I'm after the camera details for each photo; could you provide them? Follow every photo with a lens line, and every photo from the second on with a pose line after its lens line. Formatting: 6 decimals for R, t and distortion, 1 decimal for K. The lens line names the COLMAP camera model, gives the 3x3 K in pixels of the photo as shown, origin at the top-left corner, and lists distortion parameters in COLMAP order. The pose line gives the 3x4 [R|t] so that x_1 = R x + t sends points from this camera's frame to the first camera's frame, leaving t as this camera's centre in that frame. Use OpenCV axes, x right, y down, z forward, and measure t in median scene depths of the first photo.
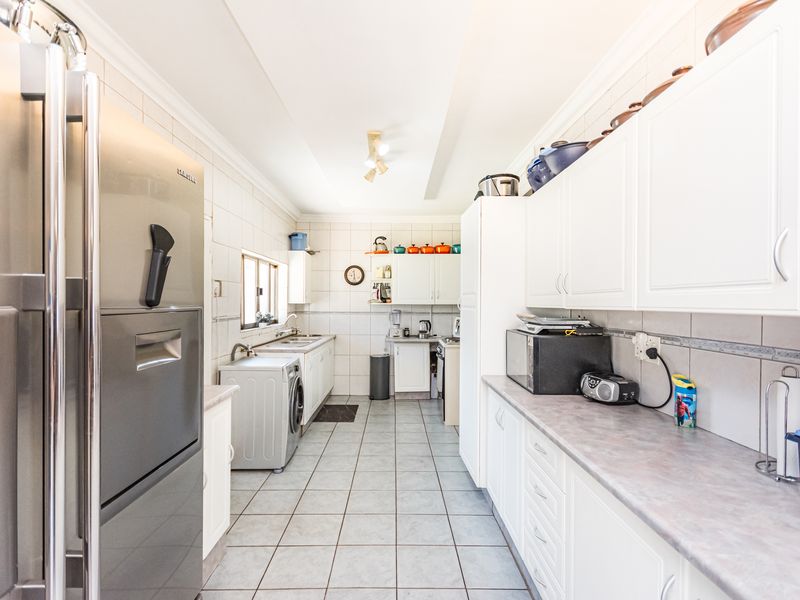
lens RADIAL K [[407.3, 0, 400.0], [0, 407.3, 300.0], [0, 0, 1]] dist [-0.000568, 0.000128]
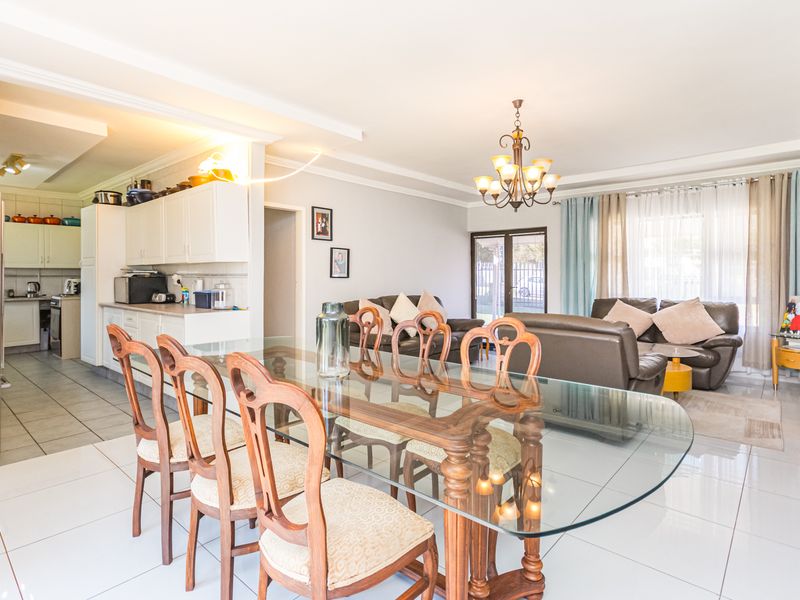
lens RADIAL K [[434.0, 0, 401.1], [0, 434.0, 276.9], [0, 0, 1]] dist [0.000731, 0.000802]
pose [[0.674950, -0.010895, 0.737783, -0.180250], [0.000441, 0.999897, 0.014362, 0.023813], [-0.737863, -0.009368, 0.674885, -0.739921]]
